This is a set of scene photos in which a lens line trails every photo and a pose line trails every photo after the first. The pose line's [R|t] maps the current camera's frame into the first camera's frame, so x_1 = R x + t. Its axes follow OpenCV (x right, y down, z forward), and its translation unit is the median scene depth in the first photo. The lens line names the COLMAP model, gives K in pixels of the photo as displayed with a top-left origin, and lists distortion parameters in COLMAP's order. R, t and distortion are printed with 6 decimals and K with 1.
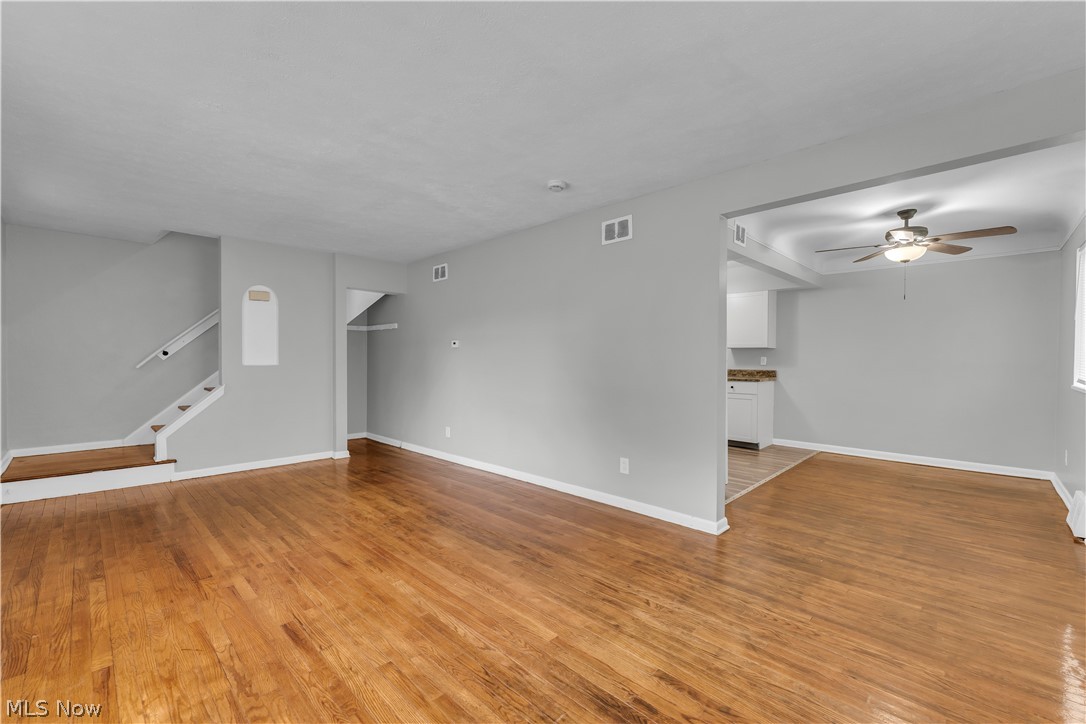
lens RADIAL K [[448.8, 0, 543.0], [0, 448.8, 362.0], [0, 0, 1]] dist [0.018705, -0.000141]
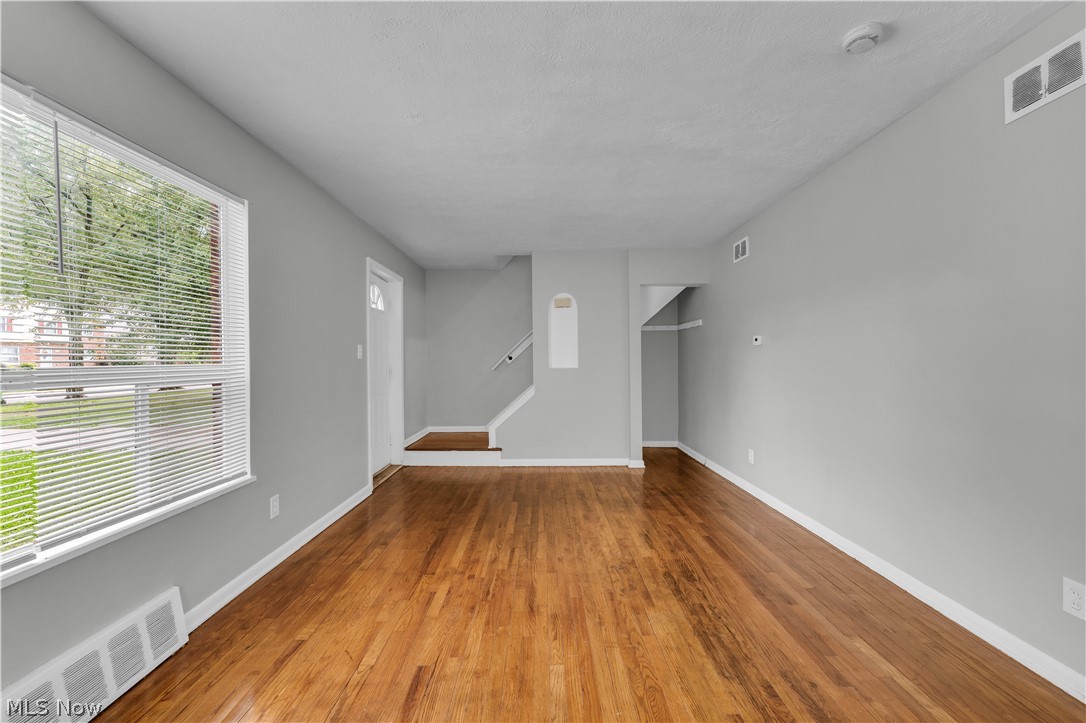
lens RADIAL K [[449.6, 0, 548.7], [0, 449.6, 361.7], [0, 0, 1]] dist [0.003157, -0.000459]
pose [[0.705680, -0.007752, -0.708489, 0.134310], [0.006799, 0.999968, -0.004169, -0.006010], [0.708498, -0.001875, 0.705710, 0.325736]]
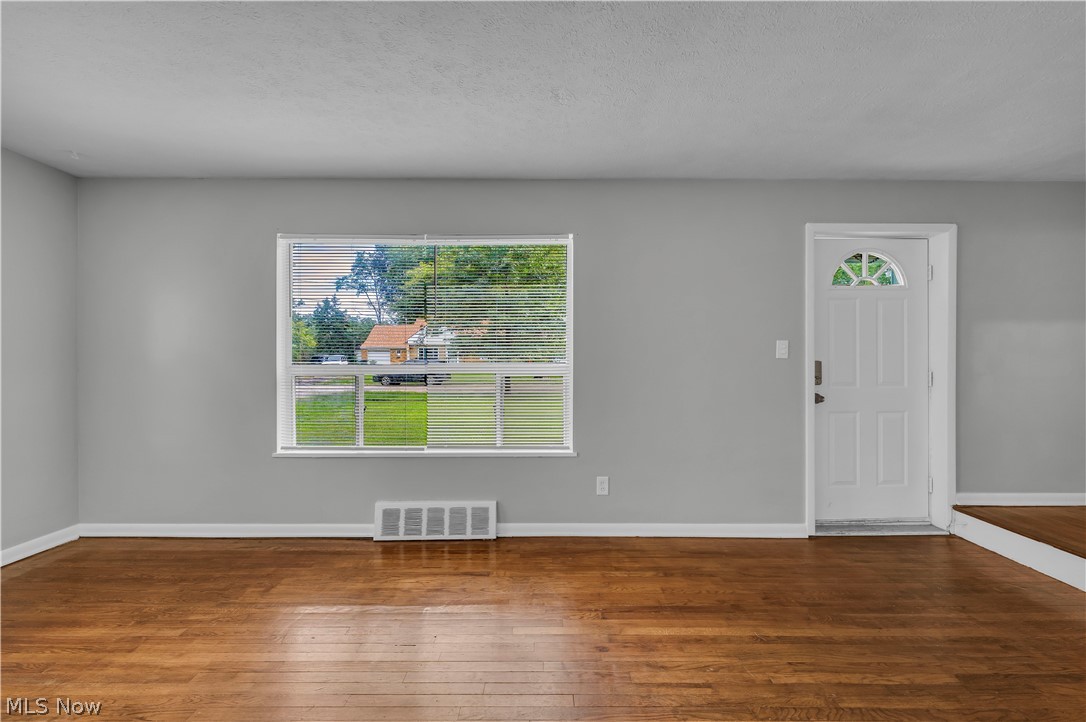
lens RADIAL K [[449.6, 0, 548.7], [0, 449.6, 361.2], [0, 0, 1]] dist [0.003157, -0.000459]
pose [[-0.720383, -0.005597, -0.693554, -0.040854], [-0.008327, 0.999965, 0.000580, -0.012350], [0.693527, 0.006192, -0.720404, 1.087933]]
